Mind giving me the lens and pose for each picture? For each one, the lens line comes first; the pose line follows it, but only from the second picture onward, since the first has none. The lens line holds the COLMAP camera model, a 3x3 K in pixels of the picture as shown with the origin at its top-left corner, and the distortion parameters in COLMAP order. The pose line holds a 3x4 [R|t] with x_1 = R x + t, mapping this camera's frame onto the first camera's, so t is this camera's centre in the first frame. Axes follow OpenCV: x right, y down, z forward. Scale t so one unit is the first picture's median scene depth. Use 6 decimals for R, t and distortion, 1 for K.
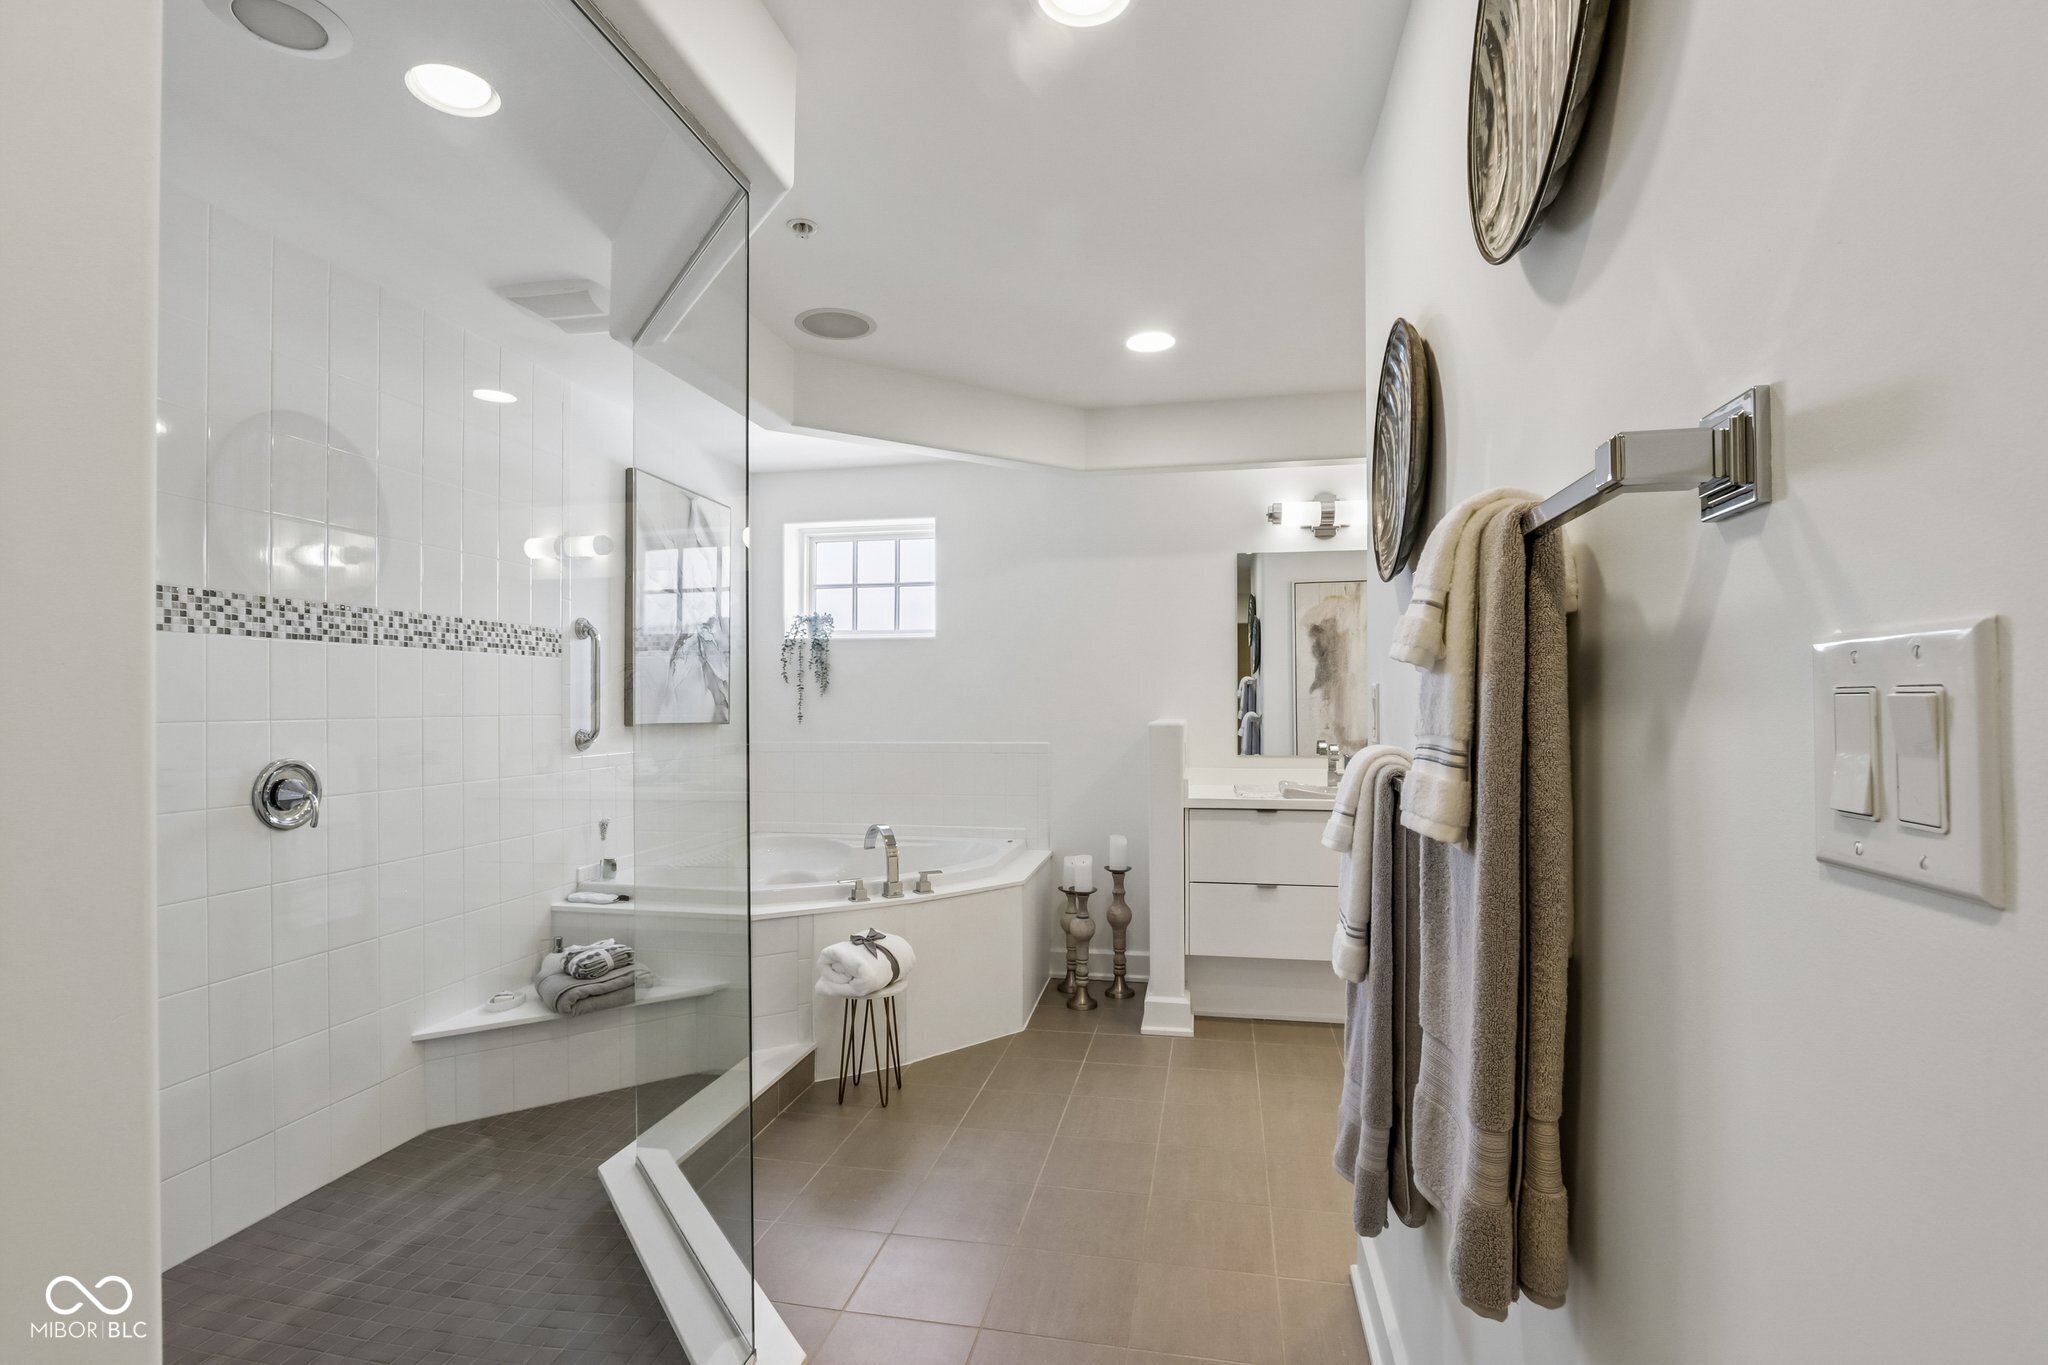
lens RADIAL K [[973.4, 0, 1021.0], [0, 973.4, 697.9], [0, 0, 1]] dist [-0.013947, 0.002333]
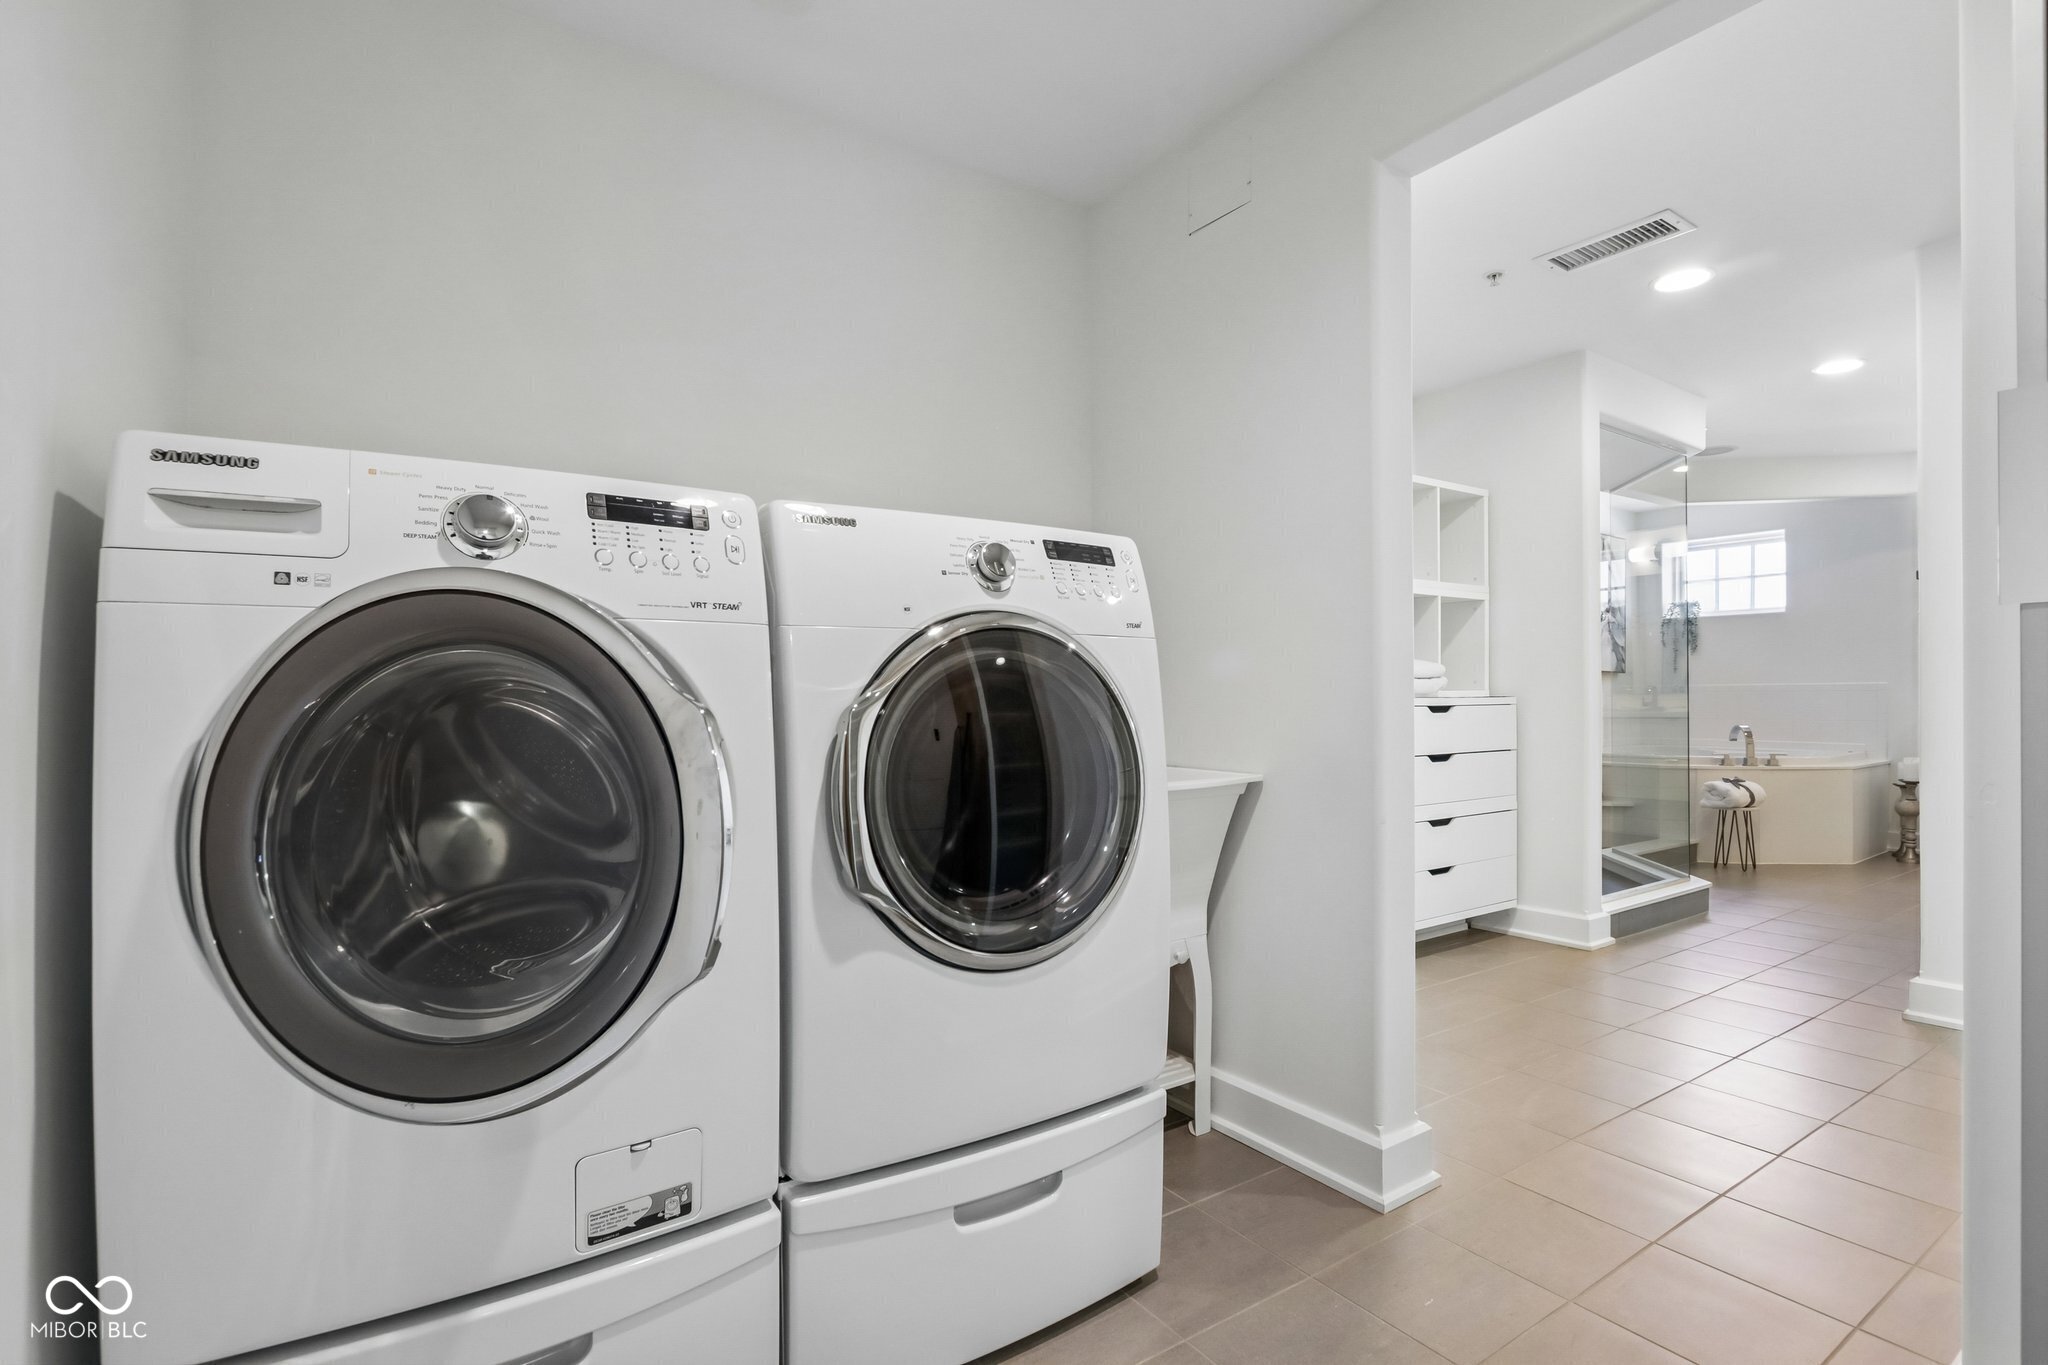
lens RADIAL K [[960.0, 0, 1000.0], [0, 960.0, 698.7], [0, 0, 1]] dist [-0.023646, -0.000459]
pose [[0.698870, 0.001186, -0.715247, 0.136163], [0.006717, 0.999944, 0.008221, 0.064948], [0.715217, -0.010549, 0.698823, -1.114485]]
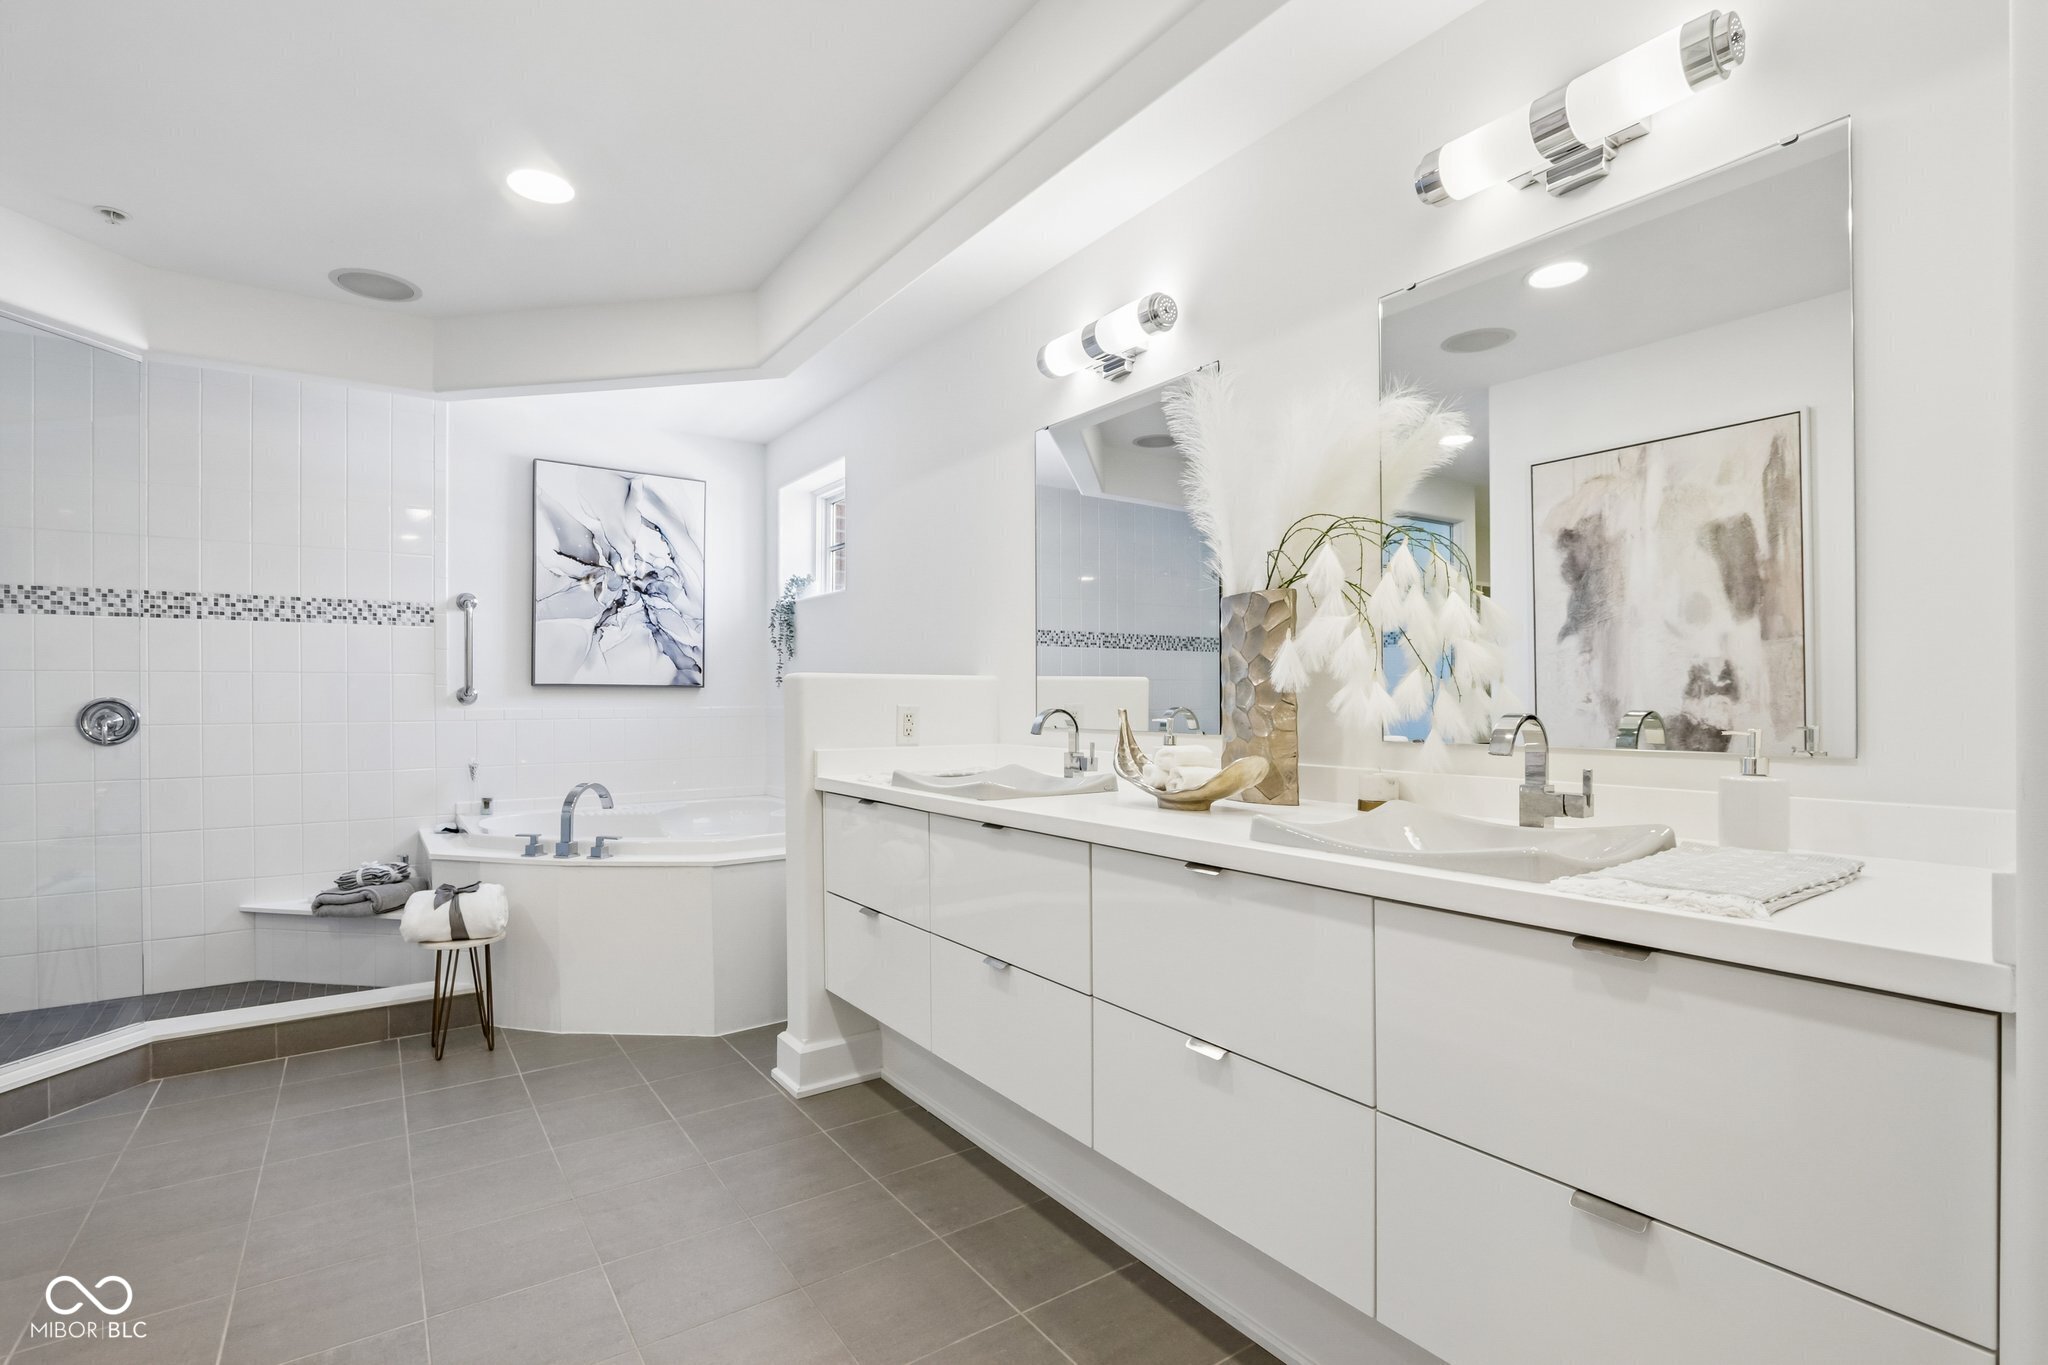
lens RADIAL K [[951.2, 0, 1022.1], [0, 951.2, 699.5], [0, 0, 1]] dist [-0.013791, 0.000585]
pose [[0.727368, 0.001989, -0.686244, 0.854567], [0.006342, 0.999934, 0.009619, 0.042243], [0.686218, -0.011348, 0.727308, 0.634816]]
